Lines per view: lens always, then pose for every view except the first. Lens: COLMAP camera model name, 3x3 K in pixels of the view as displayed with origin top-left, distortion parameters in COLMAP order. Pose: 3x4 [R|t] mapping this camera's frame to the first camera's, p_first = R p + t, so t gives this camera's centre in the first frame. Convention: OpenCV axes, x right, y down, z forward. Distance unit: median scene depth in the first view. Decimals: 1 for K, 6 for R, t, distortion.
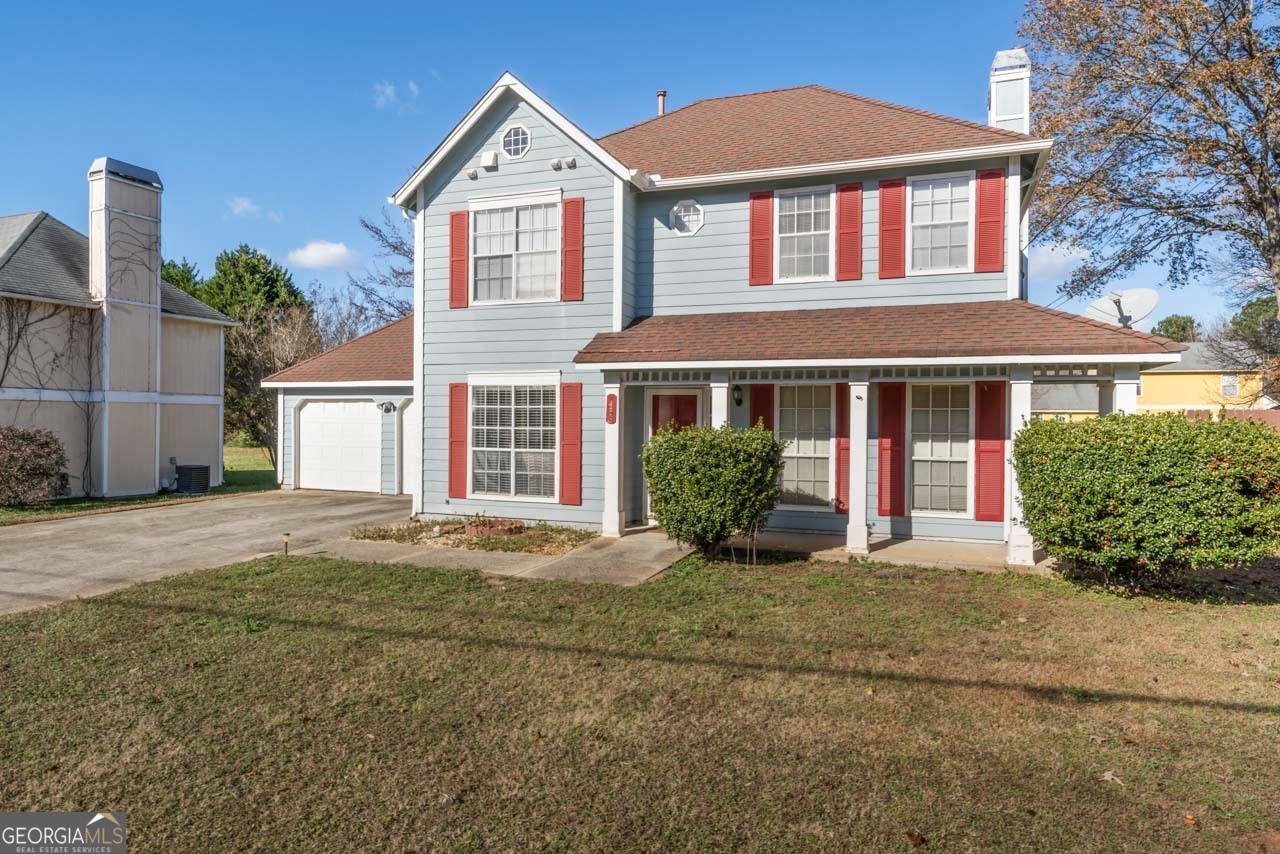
lens RADIAL K [[781.4, 0, 640.8], [0, 781.4, 425.7], [0, 0, 1]] dist [-0.007676, -0.001471]
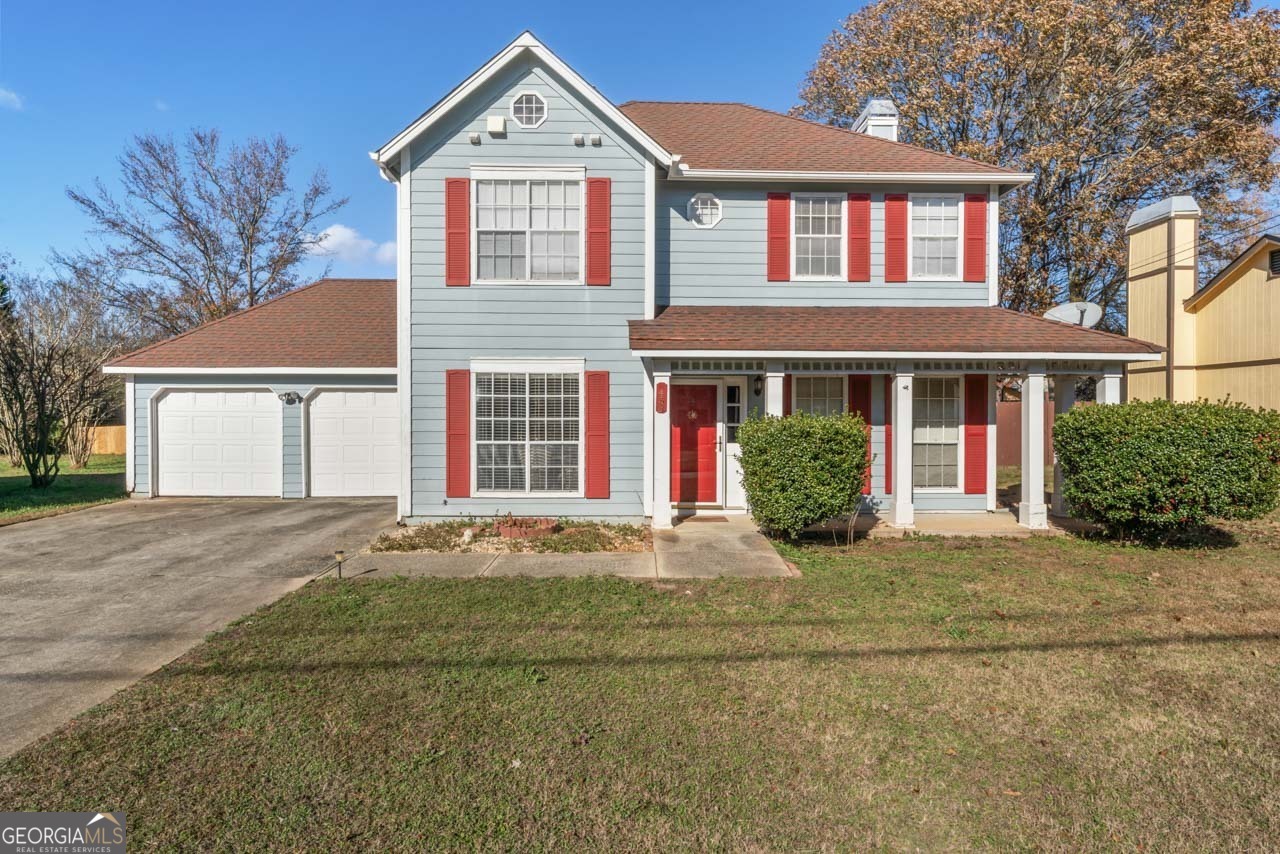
lens RADIAL K [[701.8, 0, 640.1], [0, 701.8, 426.2], [0, 0, 1]] dist [-0.008856, -0.001292]
pose [[0.927868, -0.012014, 0.372716, -0.359011], [0.008717, 0.999907, 0.010530, 0.004114], [-0.372808, -0.006522, 0.927886, 0.180913]]
